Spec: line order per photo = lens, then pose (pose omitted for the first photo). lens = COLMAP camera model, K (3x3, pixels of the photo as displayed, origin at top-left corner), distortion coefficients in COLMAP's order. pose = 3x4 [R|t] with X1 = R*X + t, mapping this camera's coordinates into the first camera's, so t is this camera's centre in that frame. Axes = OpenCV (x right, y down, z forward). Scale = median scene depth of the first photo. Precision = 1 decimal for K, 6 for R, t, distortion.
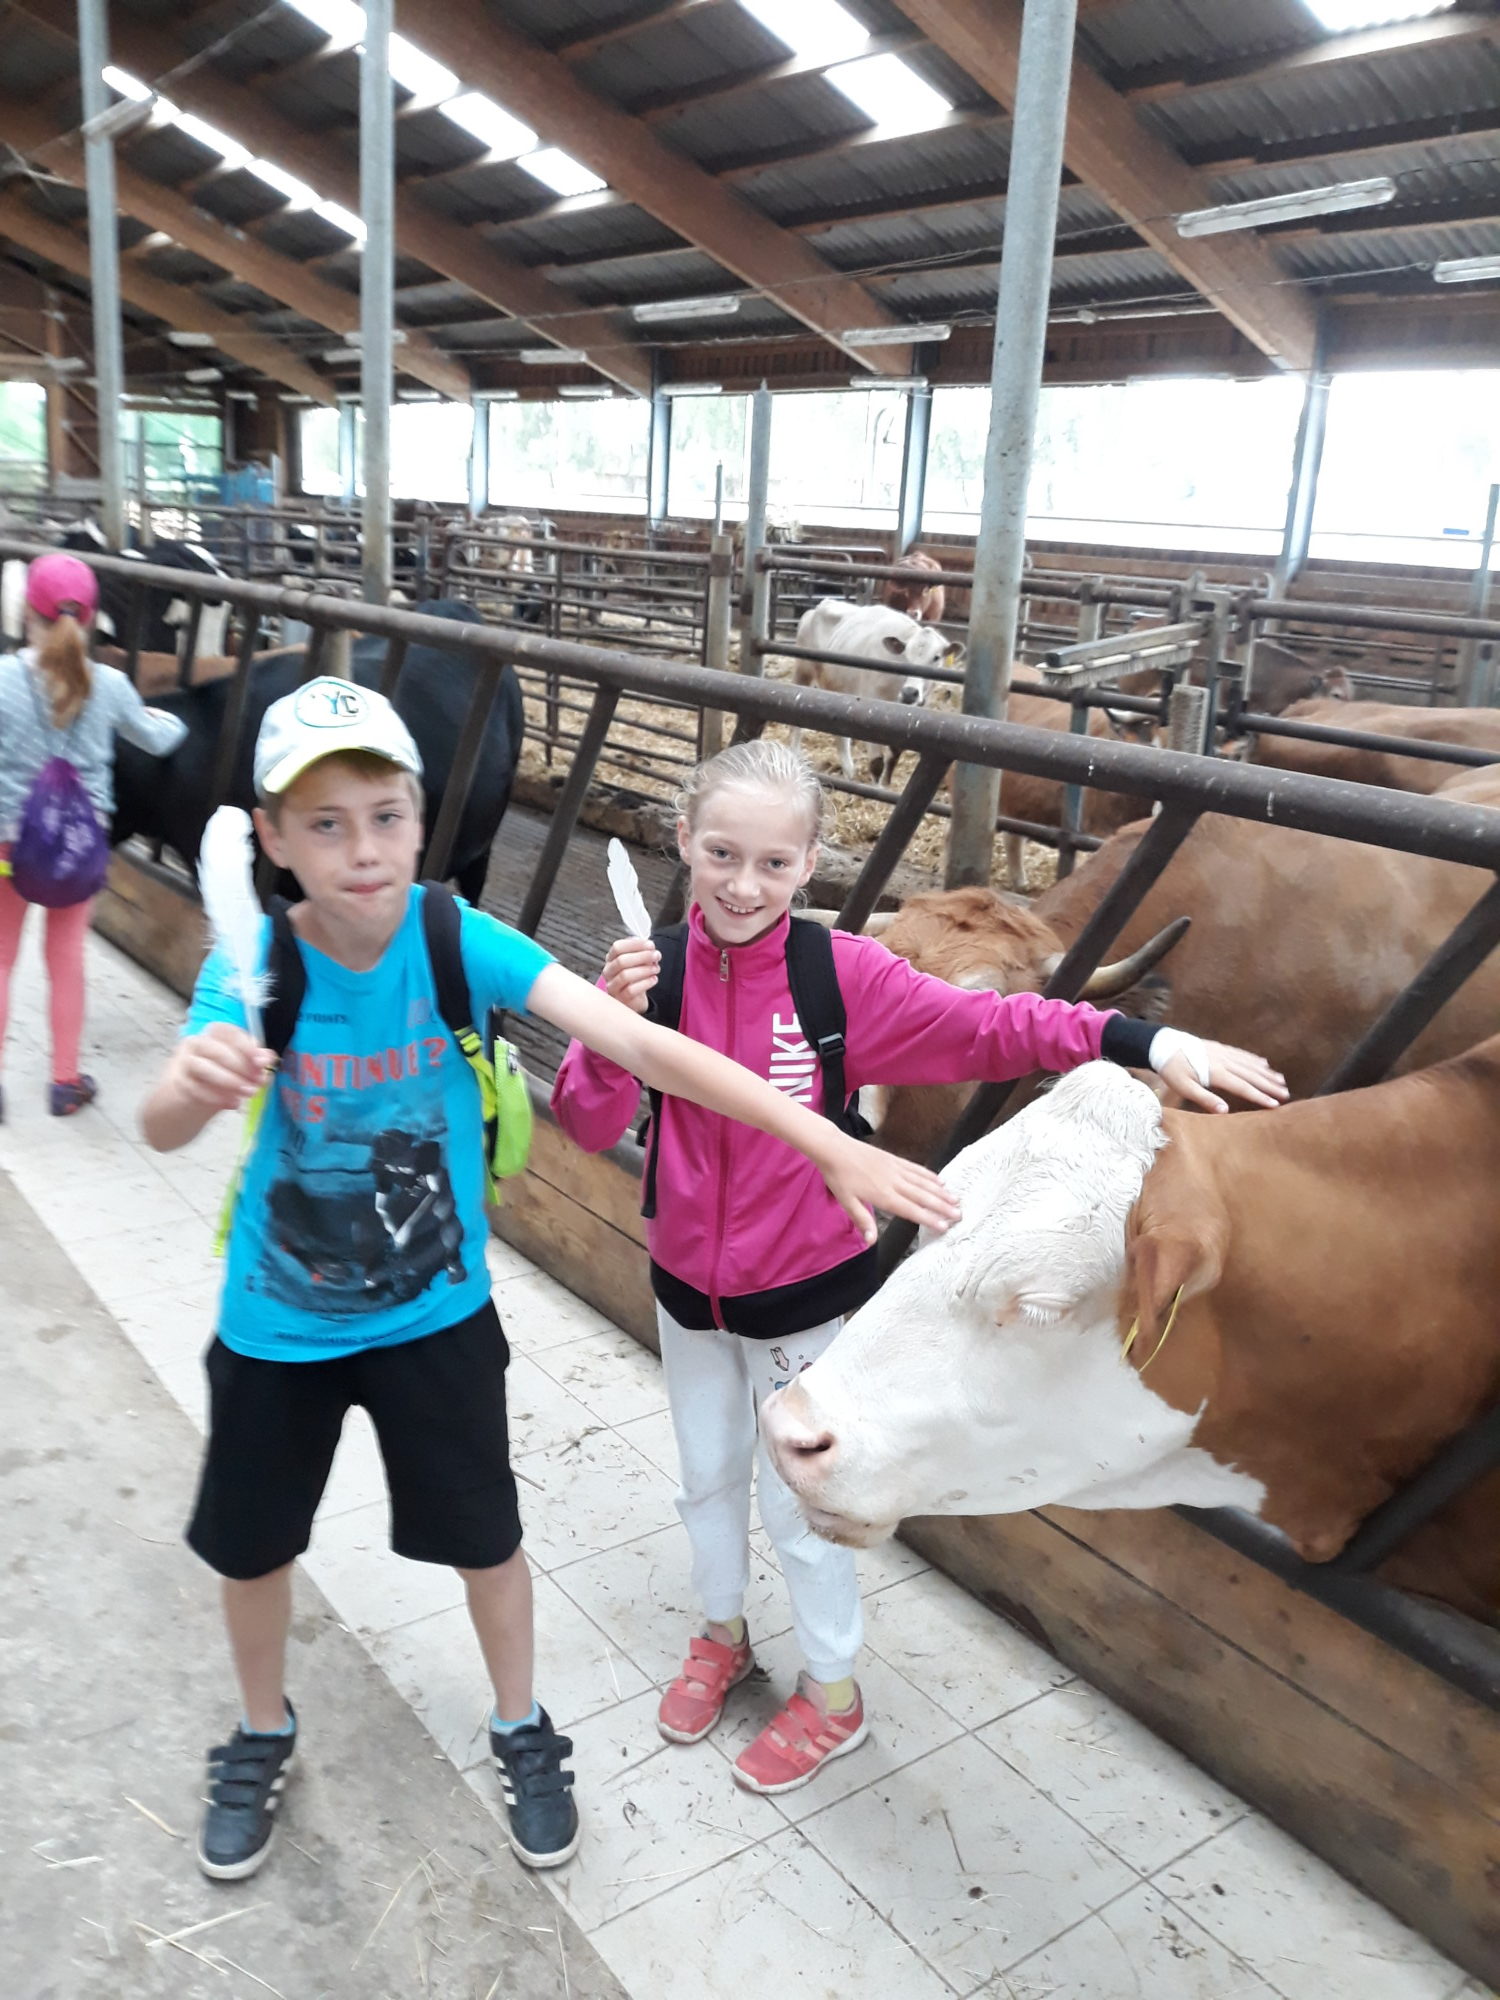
lens RADIAL K [[1654.1, 0, 751.1], [0, 1654.1, 926.3], [0, 0, 1]] dist [-0.008856, -0.007444]
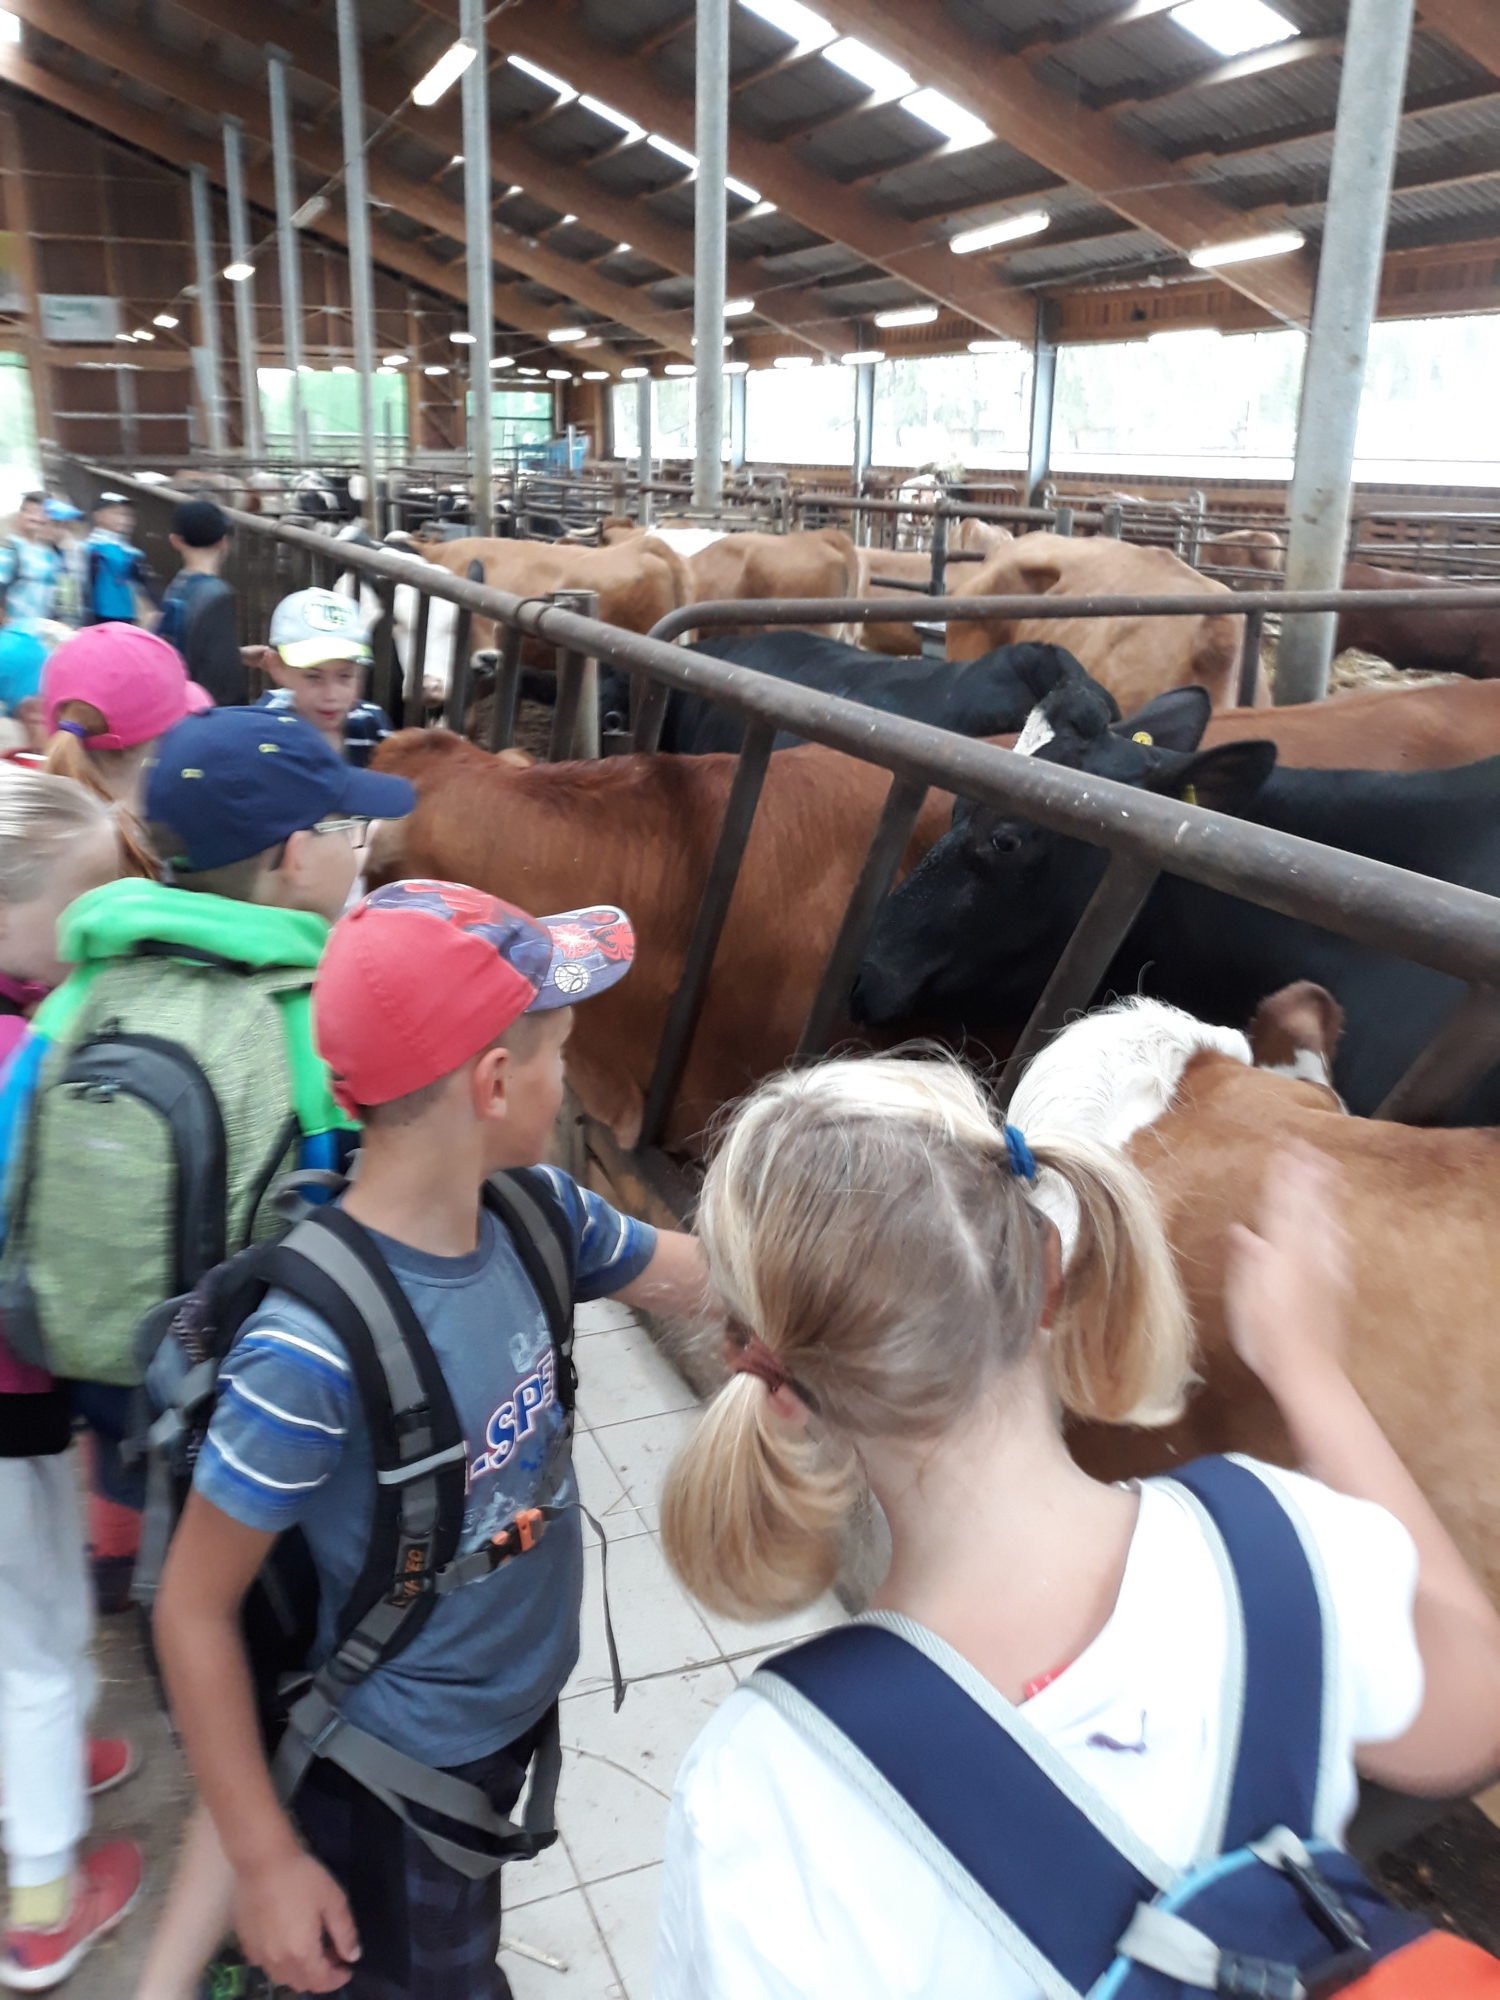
lens RADIAL K [[1664.9, 0, 750.0], [0, 1664.9, 1000.0], [0, 0, 1]] dist [-0.000392, 0.002870]
pose [[0.970025, 0.043595, -0.239063, 0.124030], [-0.028979, 0.997509, 0.064316, 0.044206], [0.241271, -0.055460, 0.968872, -0.145443]]
